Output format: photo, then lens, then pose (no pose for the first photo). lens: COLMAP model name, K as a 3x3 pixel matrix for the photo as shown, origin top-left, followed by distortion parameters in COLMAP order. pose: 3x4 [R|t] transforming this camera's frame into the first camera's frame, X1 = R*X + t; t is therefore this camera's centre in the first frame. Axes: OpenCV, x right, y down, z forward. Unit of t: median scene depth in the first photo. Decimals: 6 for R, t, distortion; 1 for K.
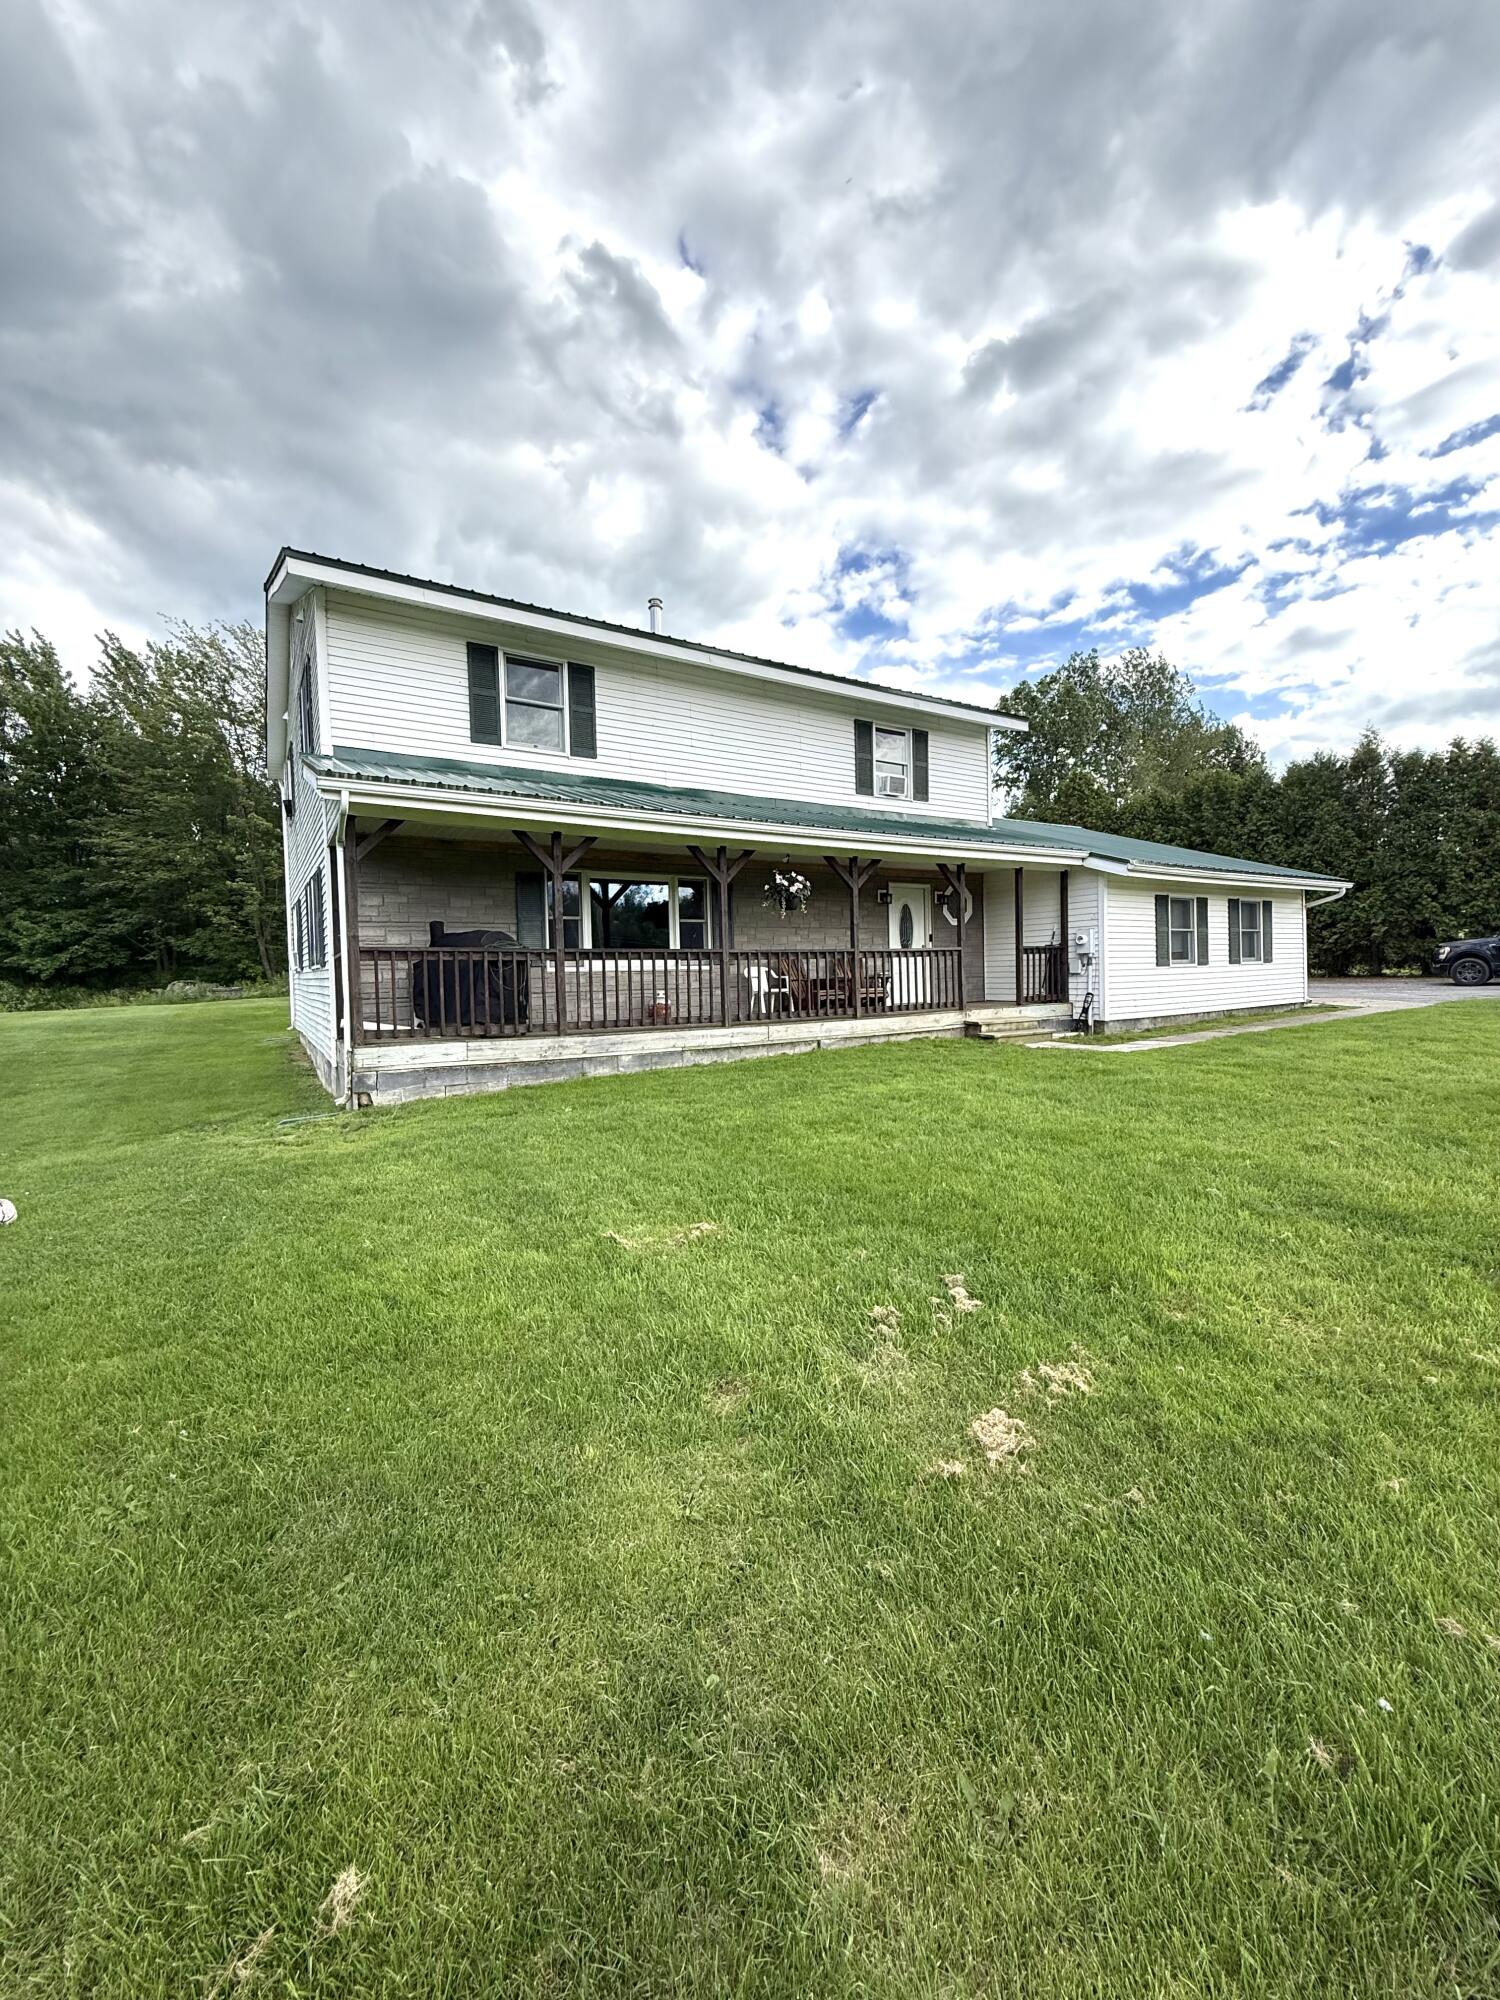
lens RADIAL K [[800.3, 0, 738.8], [0, 800.3, 994.8], [0, 0, 1]] dist [-0.000055, 0.000184]
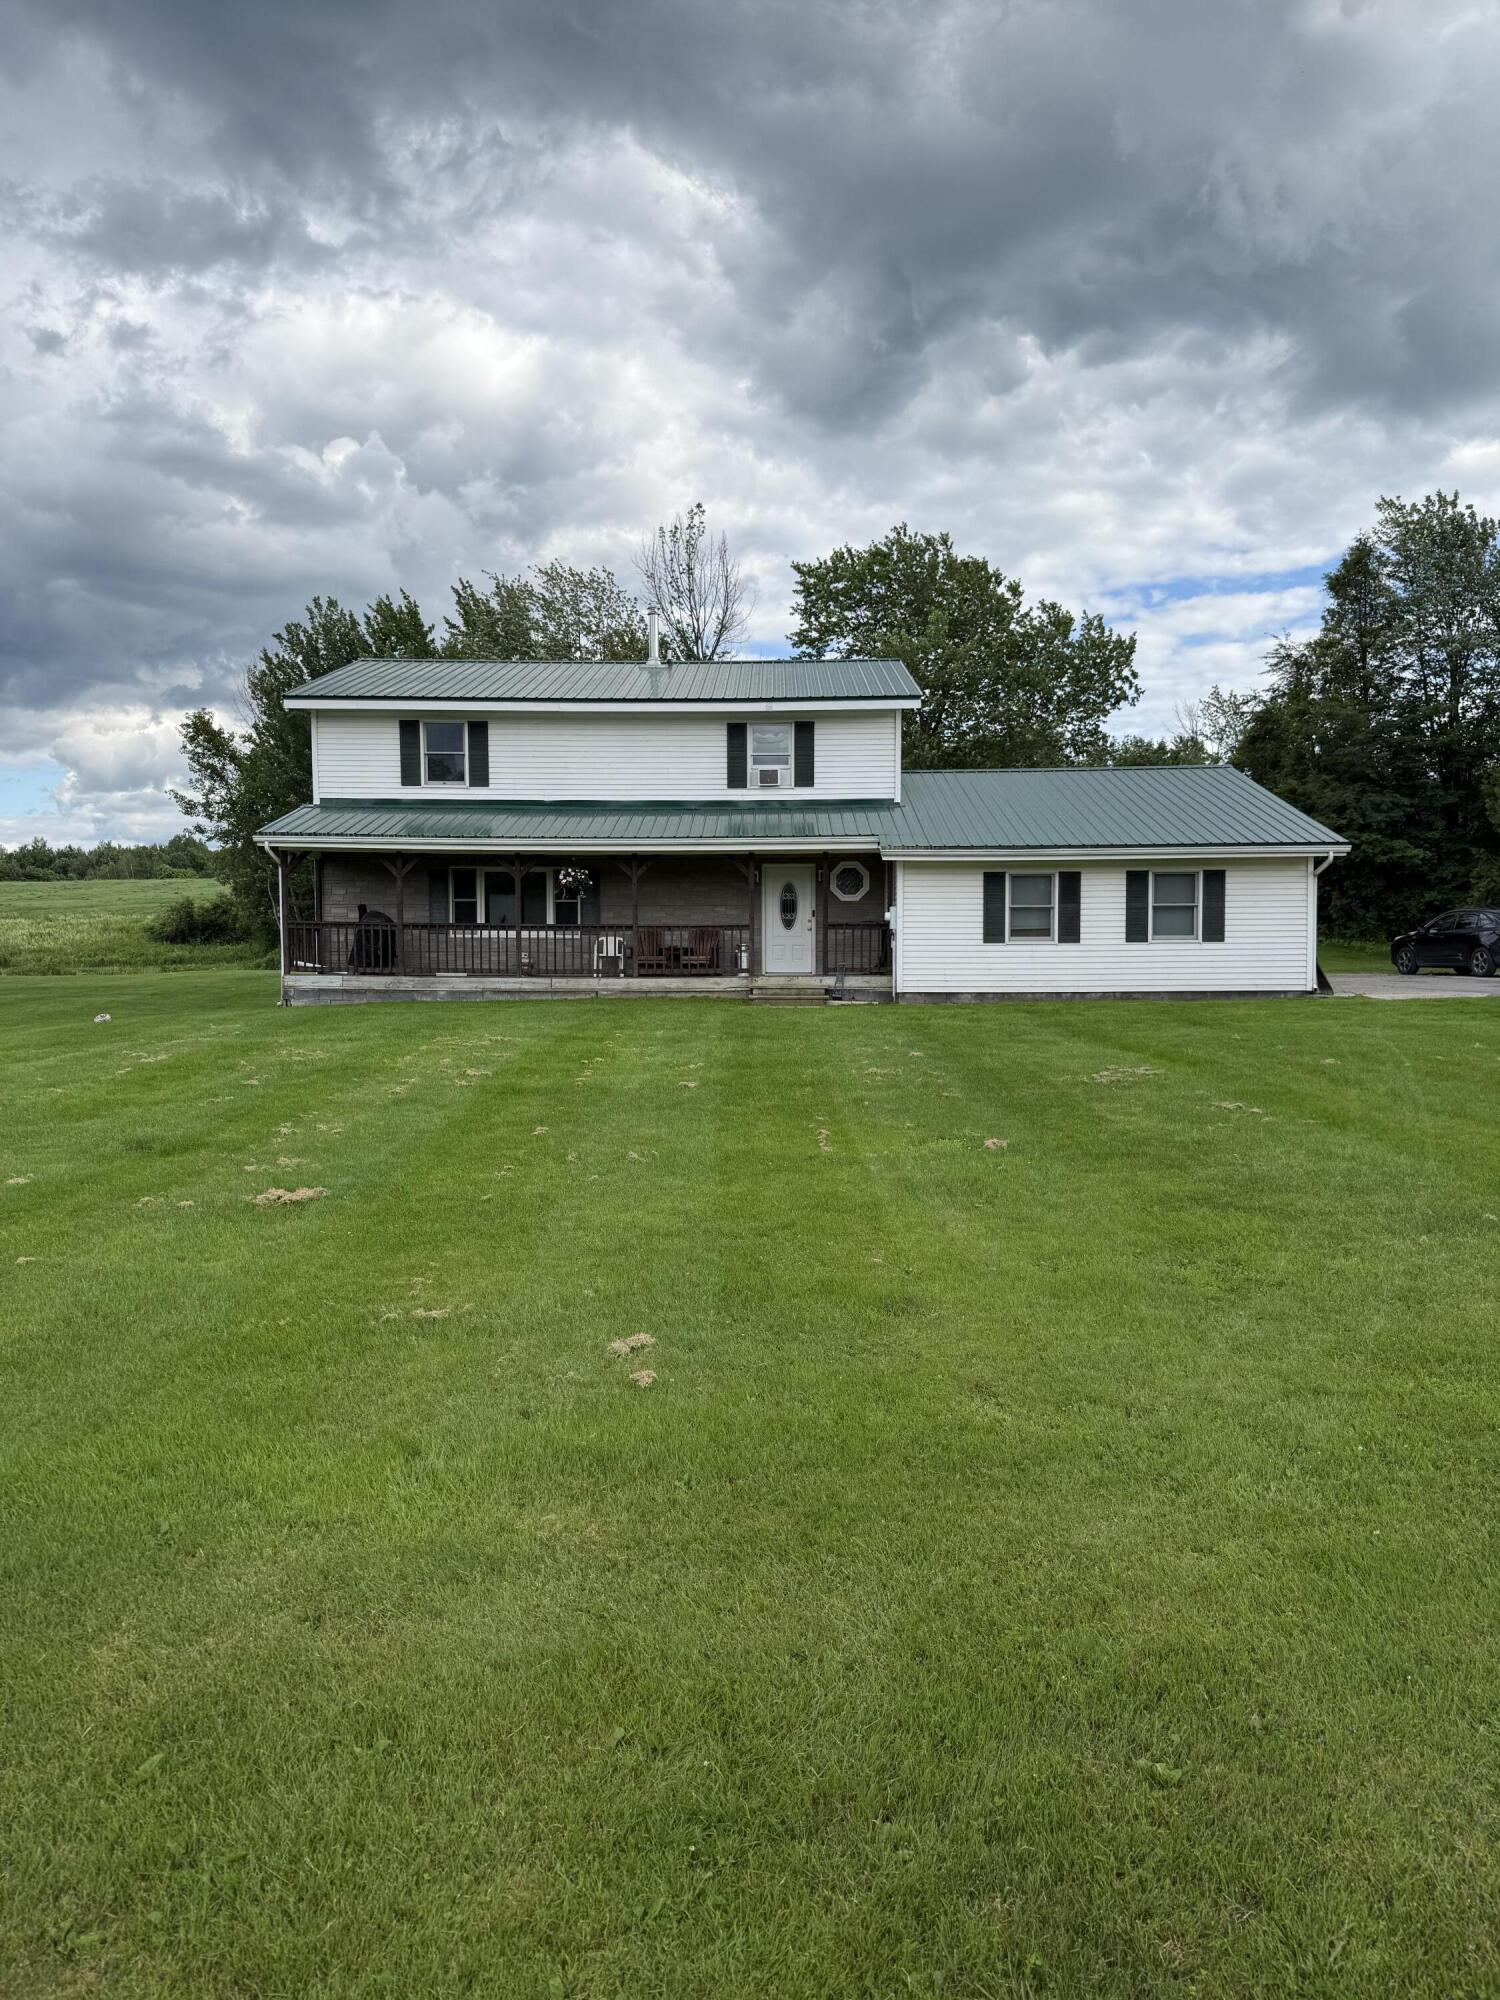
lens RADIAL K [[1422.5, 0, 754.3], [0, 1422.5, 996.6], [0, 0, 1]] dist [0.119405, -0.001516]
pose [[0.834022, 0.038411, -0.550393, 1.447311], [-0.035056, 0.999247, 0.016615, 0.014358], [0.550617, 0.005438, 0.834740, -0.759655]]
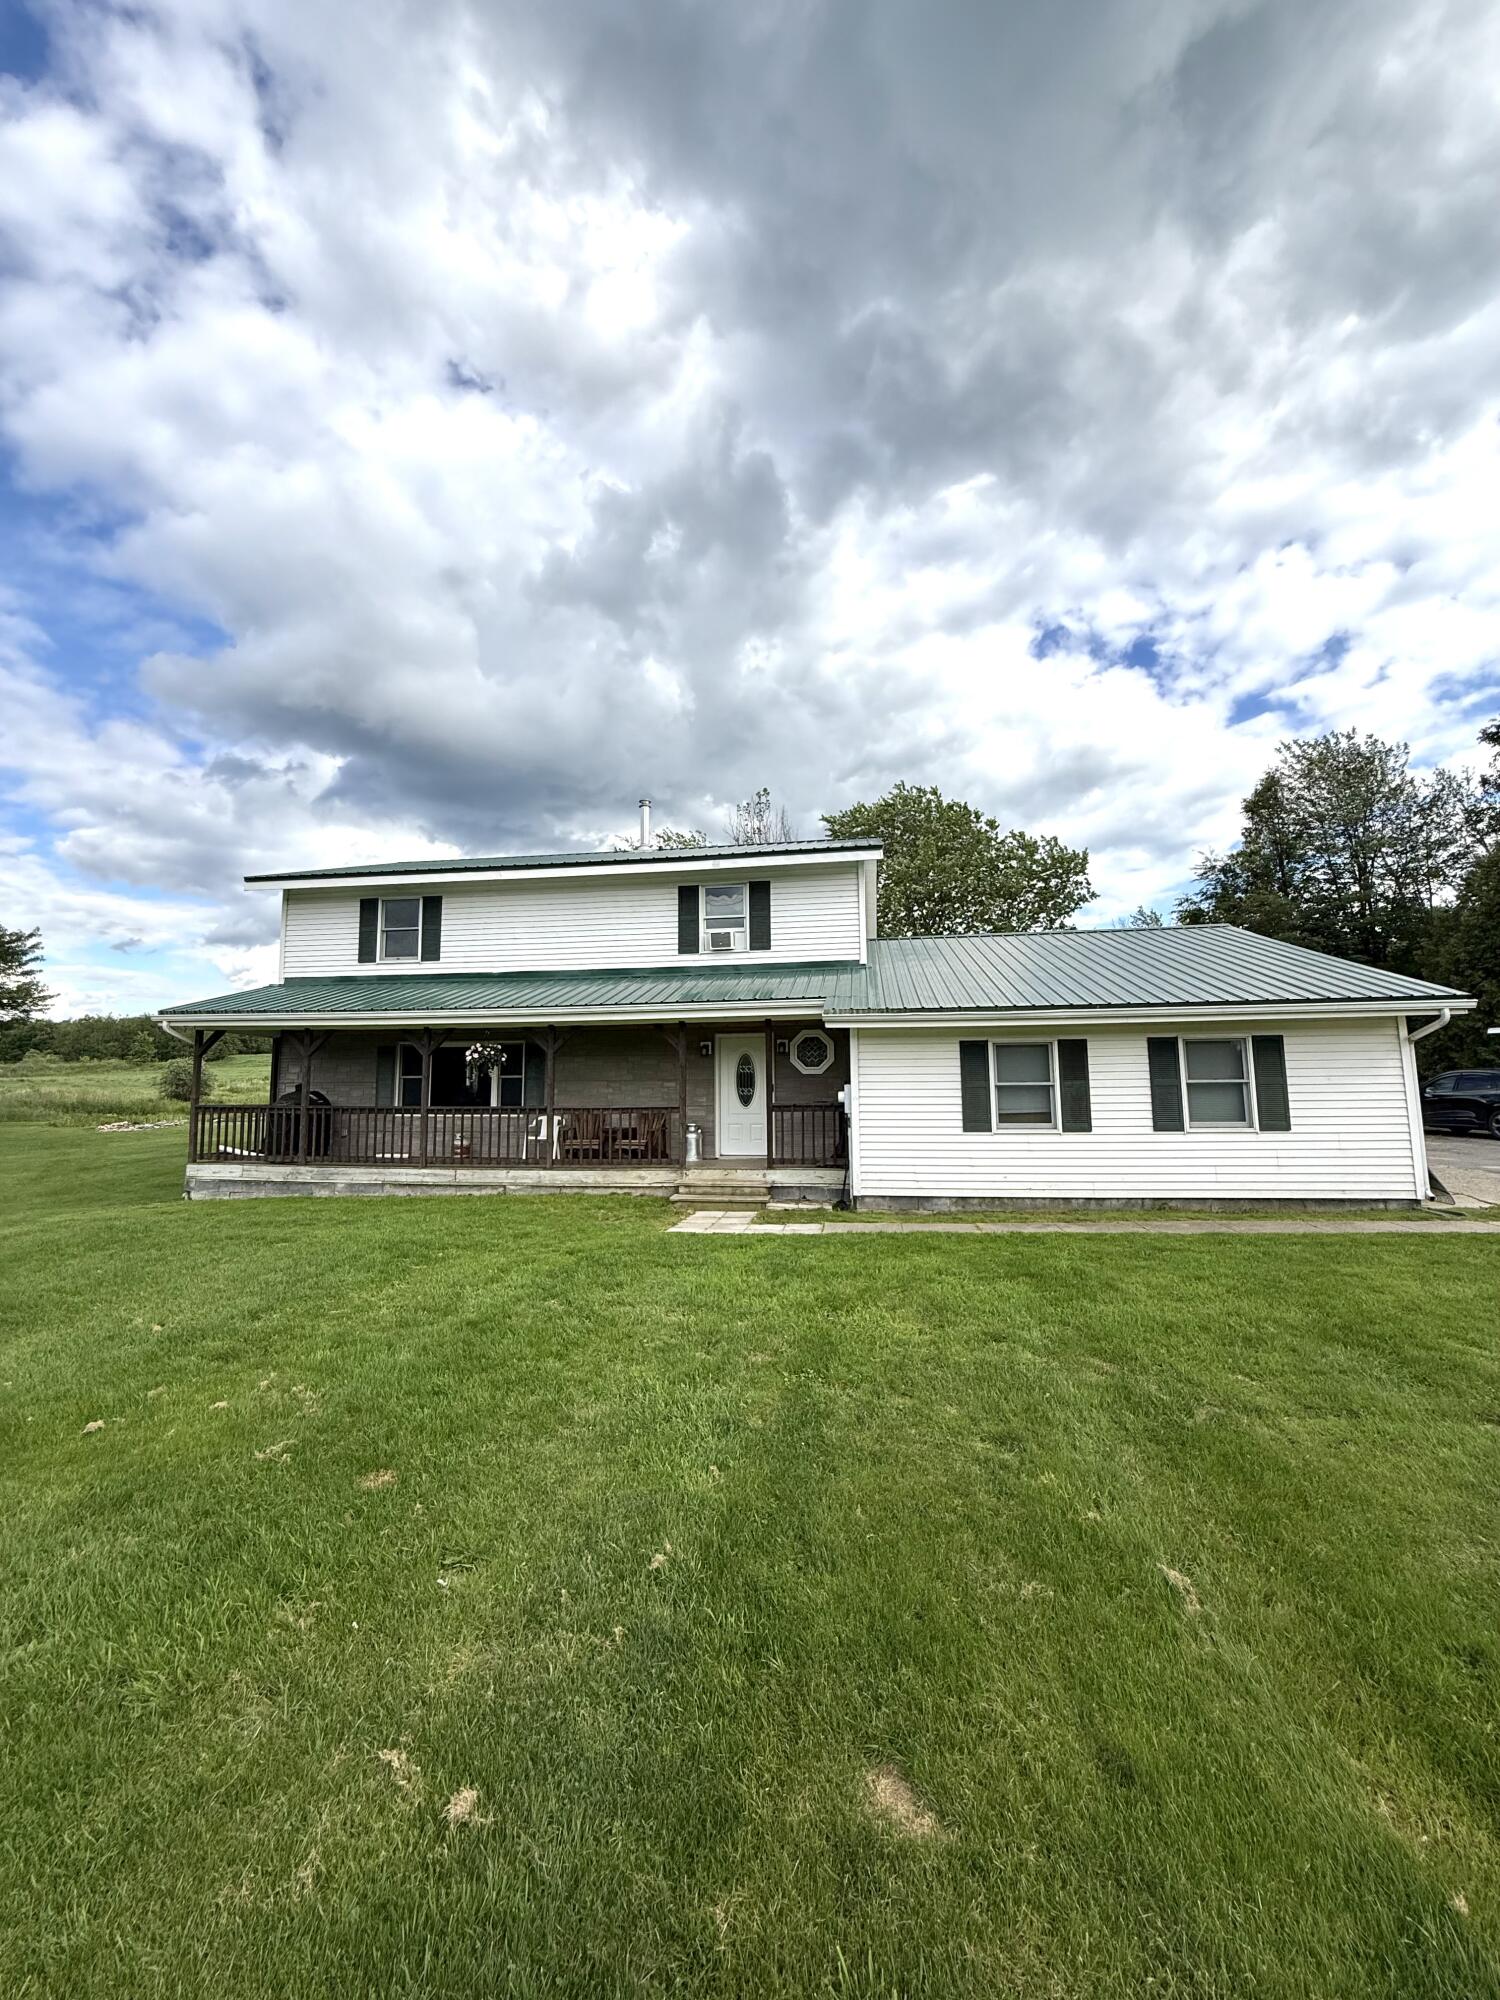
lens RADIAL K [[800.3, 0, 749.6], [0, 800.3, 993.7], [0, 0, 1]] dist [-0.000055, 0.000184]
pose [[0.756835, -0.058476, -0.650985, 1.000553], [-0.029382, 0.991939, -0.123263, -0.076321], [0.652945, 0.112417, 0.749016, 0.289963]]
